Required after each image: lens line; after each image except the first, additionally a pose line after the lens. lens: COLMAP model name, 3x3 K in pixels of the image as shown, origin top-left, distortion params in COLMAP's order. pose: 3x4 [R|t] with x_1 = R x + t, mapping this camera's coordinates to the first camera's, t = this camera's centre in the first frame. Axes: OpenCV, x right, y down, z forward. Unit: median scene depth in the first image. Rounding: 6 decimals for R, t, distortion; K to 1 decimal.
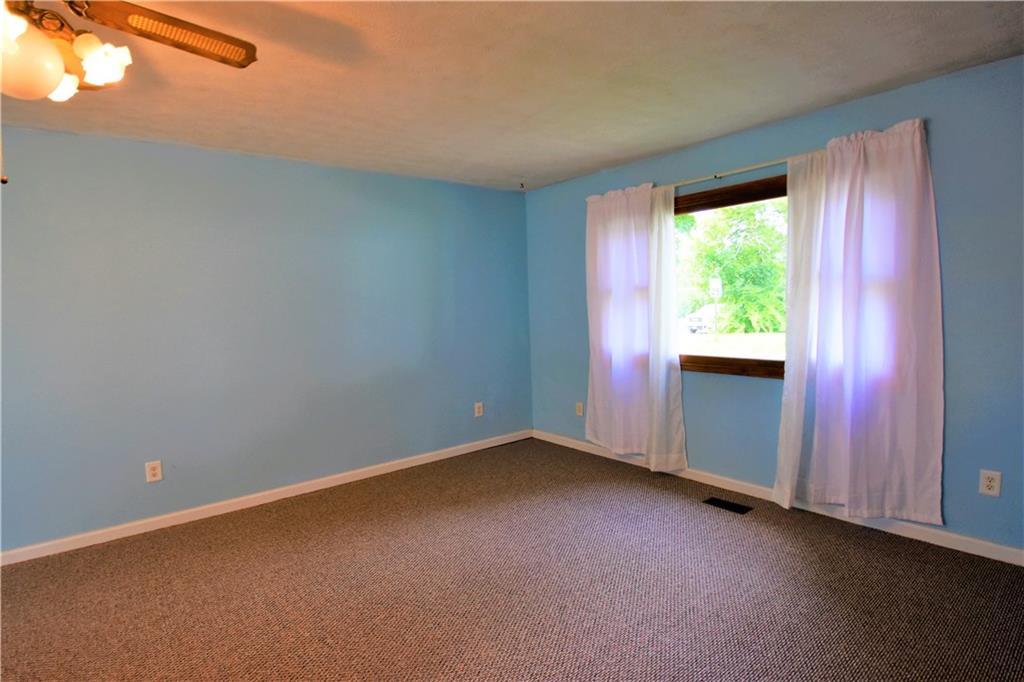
lens RADIAL K [[524.9, 0, 513.8], [0, 524.9, 355.2], [0, 0, 1]] dist [-0.000282, -0.020151]
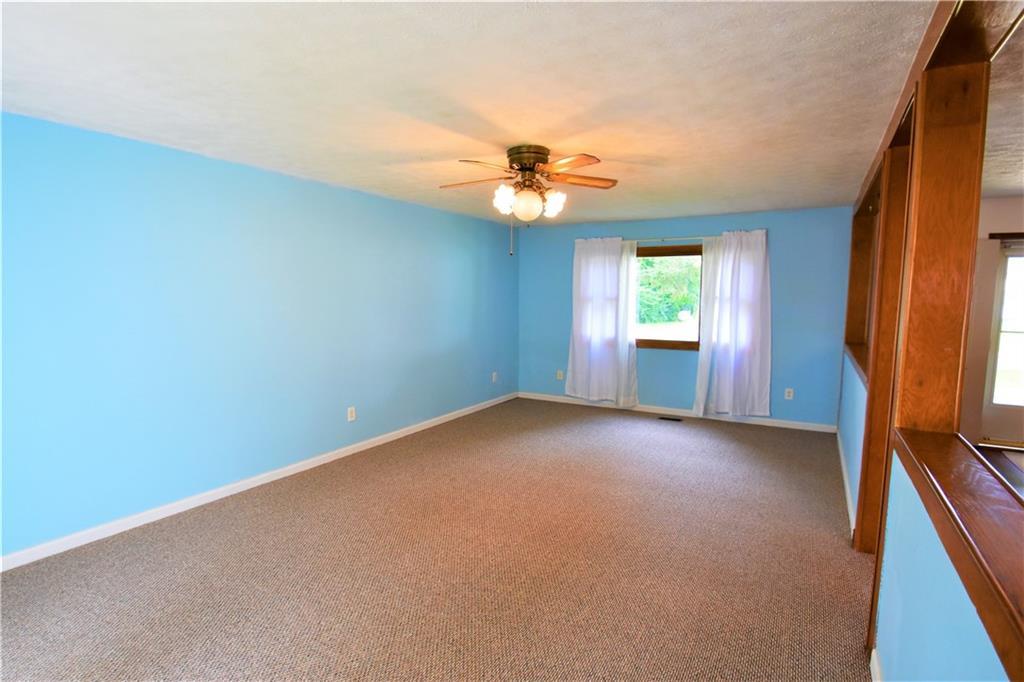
lens RADIAL K [[524.9, 0, 513.8], [0, 524.9, 355.2], [0, 0, 1]] dist [-0.000282, -0.020151]
pose [[0.922411, -0.001235, 0.386207, -0.741941], [-0.001286, 0.999980, 0.006268, 0.044083], [-0.386207, -0.006278, 0.922391, -0.449116]]
